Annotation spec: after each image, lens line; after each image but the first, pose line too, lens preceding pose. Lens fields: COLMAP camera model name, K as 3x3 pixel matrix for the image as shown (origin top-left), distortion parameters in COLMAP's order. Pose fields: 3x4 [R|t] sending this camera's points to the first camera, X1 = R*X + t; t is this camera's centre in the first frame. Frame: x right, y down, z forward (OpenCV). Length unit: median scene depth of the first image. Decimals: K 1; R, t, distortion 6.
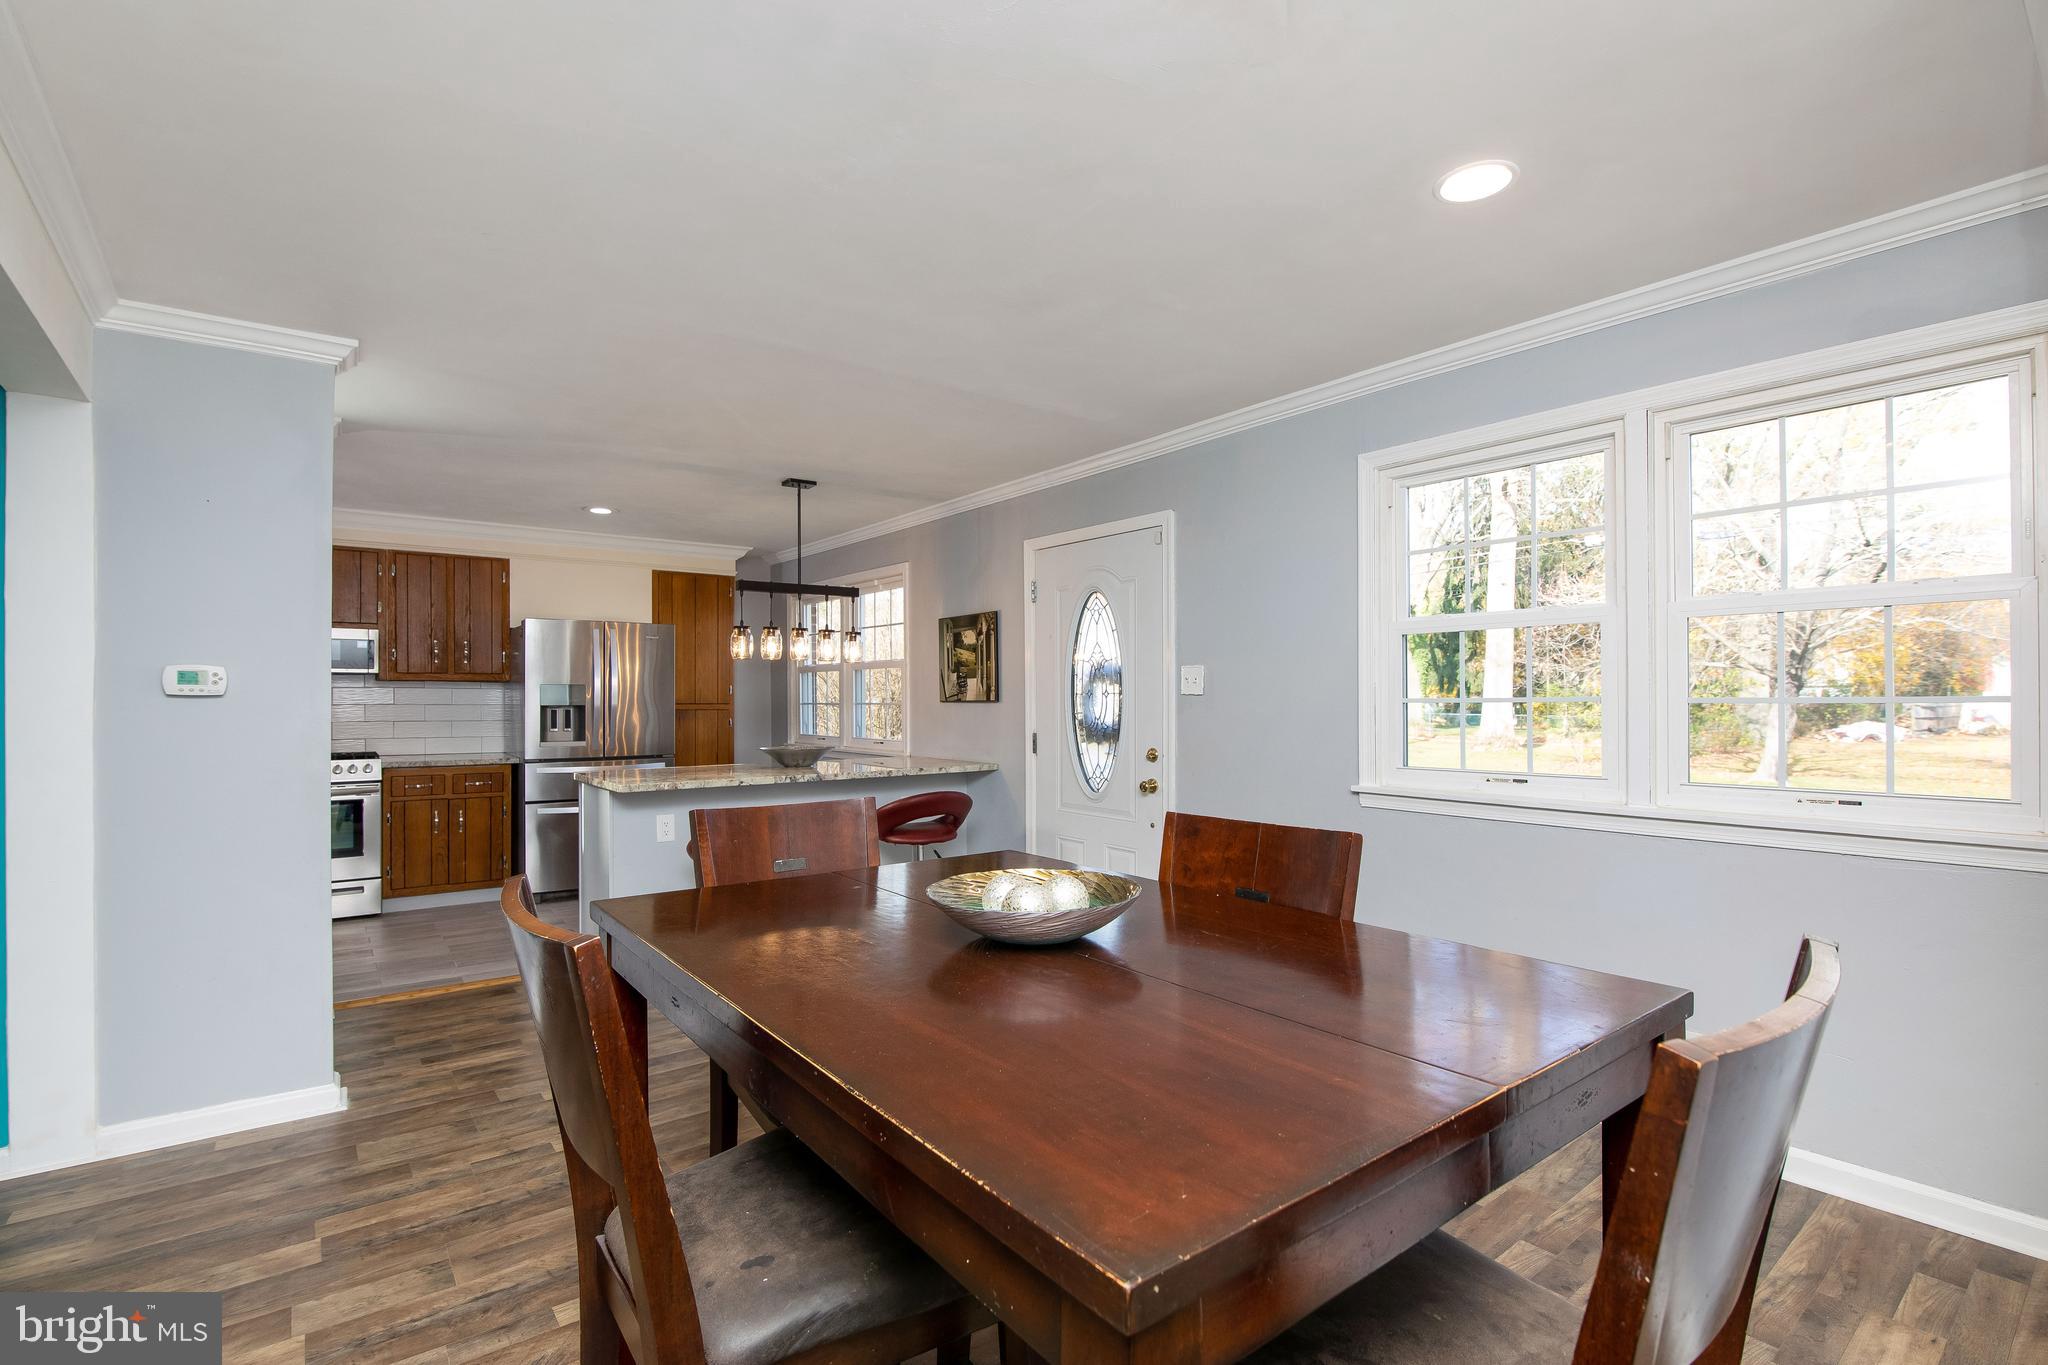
lens RADIAL K [[937.7, 0, 1003.4], [0, 937.7, 690.7], [0, 0, 1]] dist [-0.018860, 0.000360]
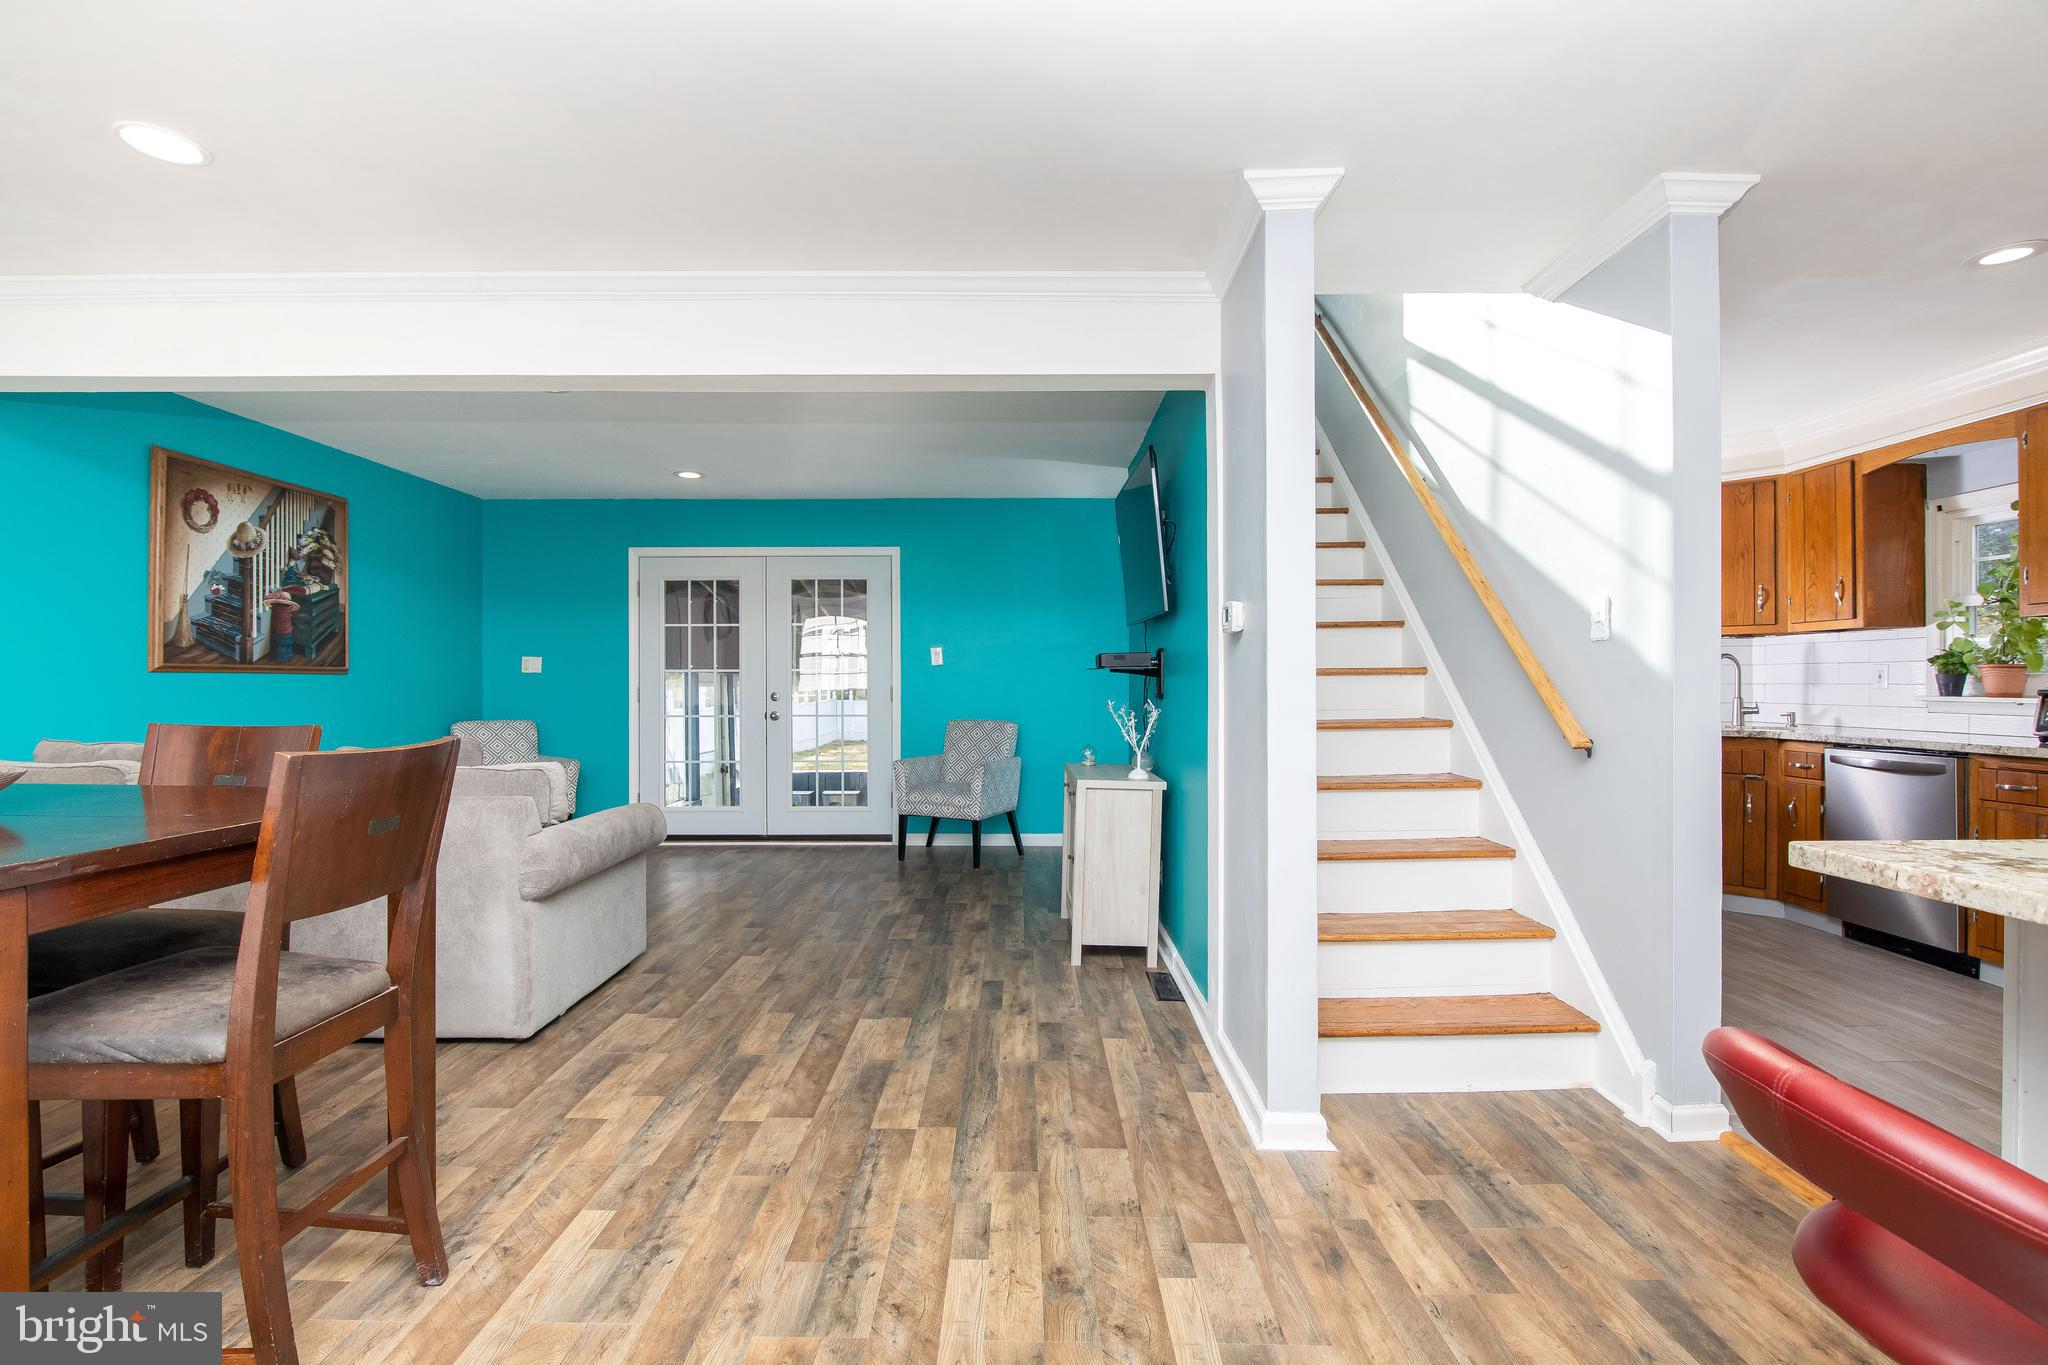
lens RADIAL K [[937.7, 0, 1016.5], [0, 937.7, 682.3], [0, 0, 1]] dist [-0.018860, 0.000360]
pose [[-0.607596, 0.002517, -0.794242, 0.027706], [0.011431, 0.999919, -0.005576, 0.034915], [0.794164, -0.012467, -0.607575, 0.822325]]
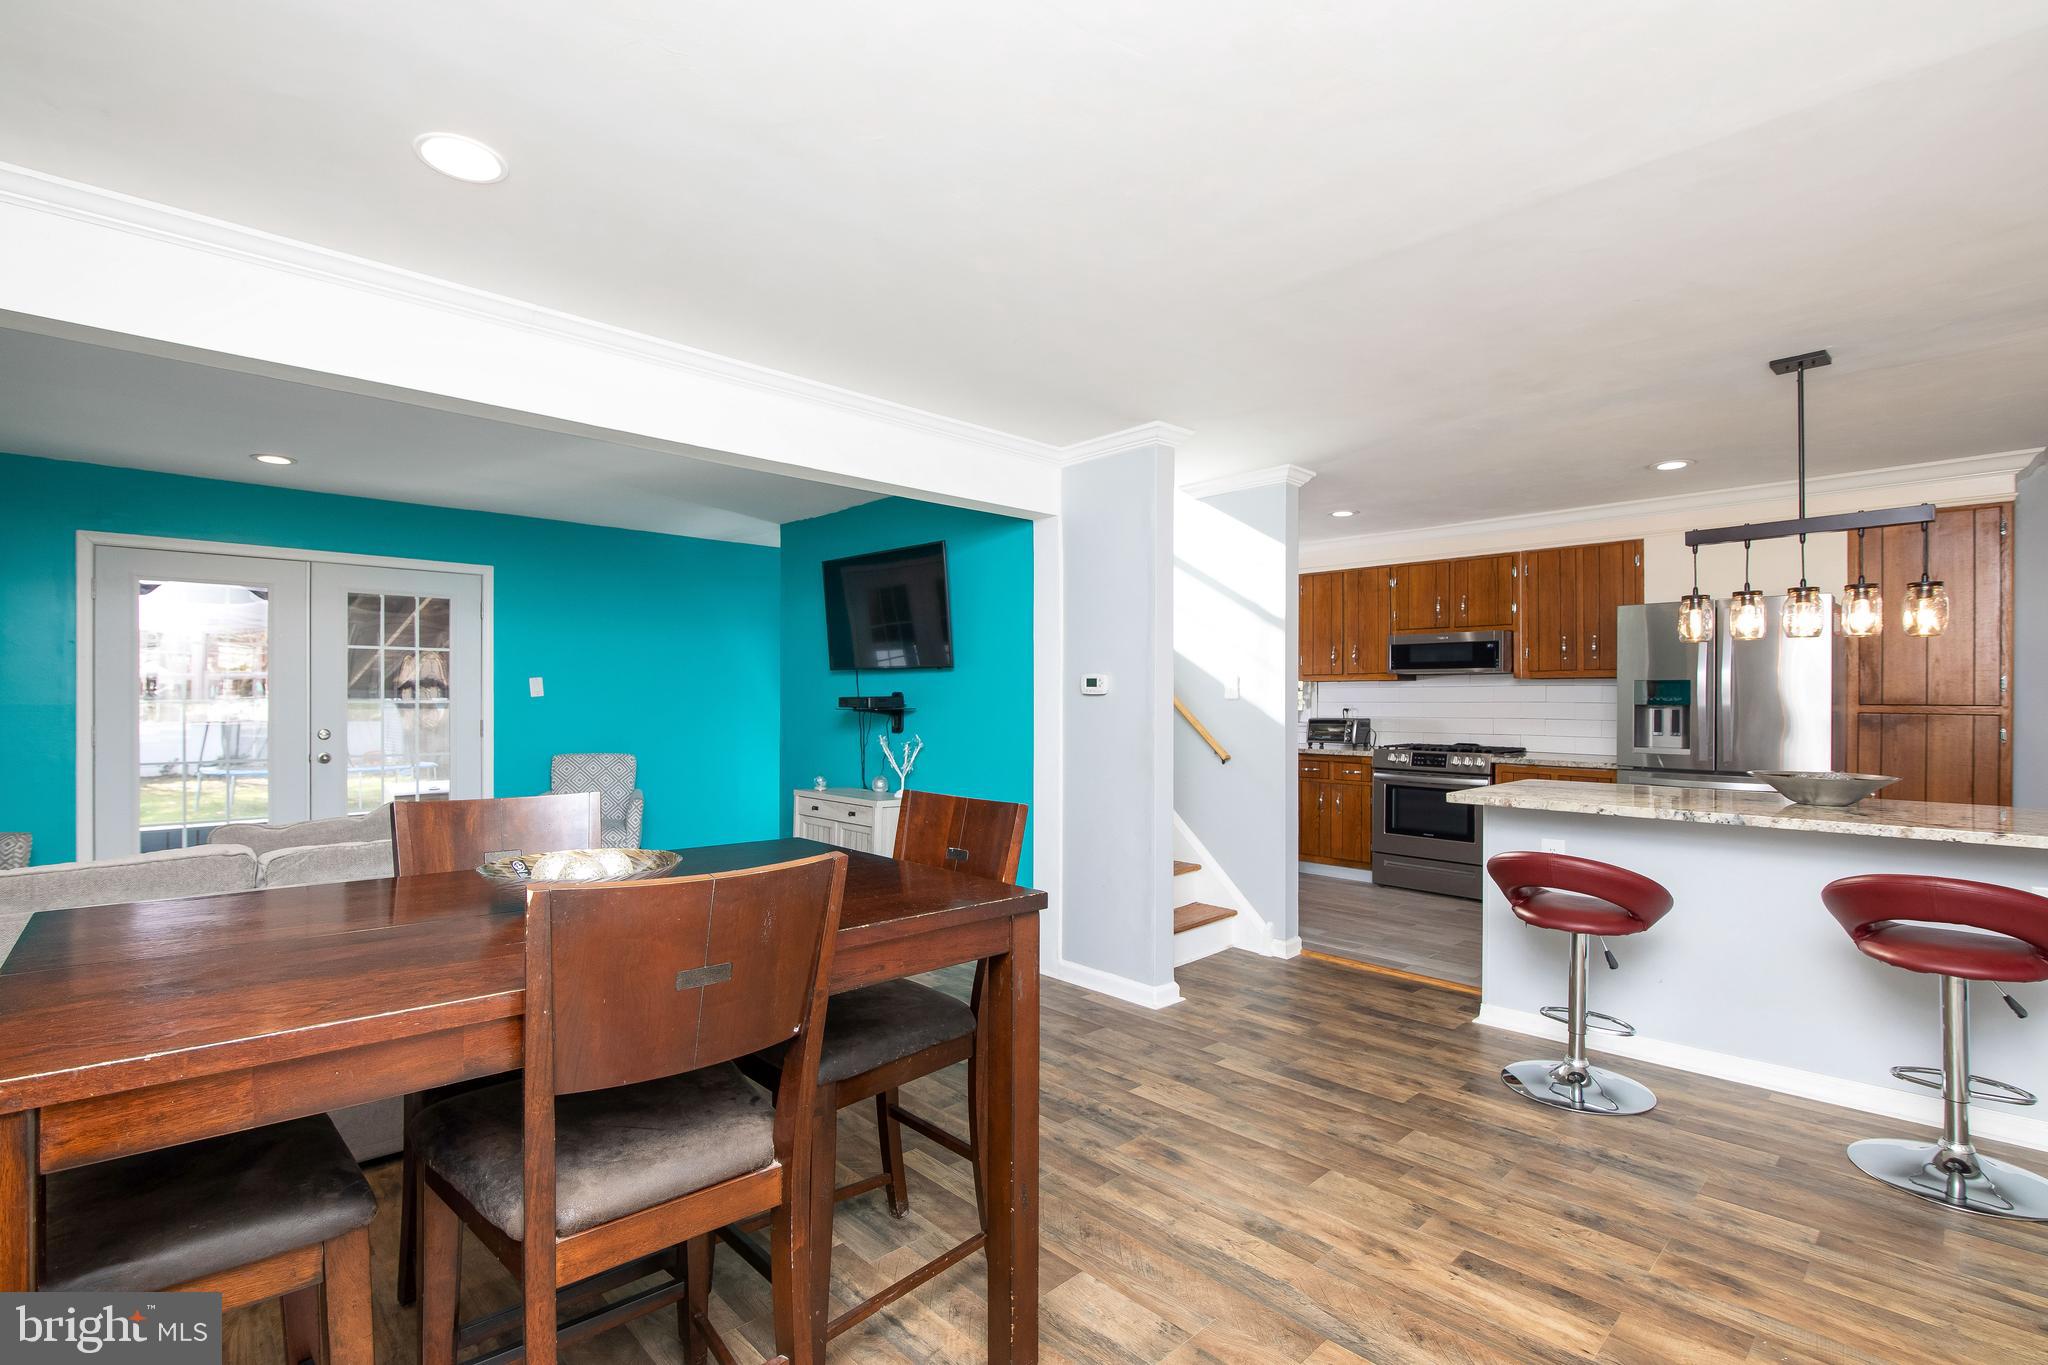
lens RADIAL K [[937.7, 0, 1030.3], [0, 937.7, 705.6], [0, 0, 1]] dist [-0.018860, 0.000360]
pose [[0.117161, 0.011099, -0.993051, 0.362491], [0.007435, 0.999900, 0.012053, 0.002048], [0.993085, -0.008796, 0.117067, 0.416763]]
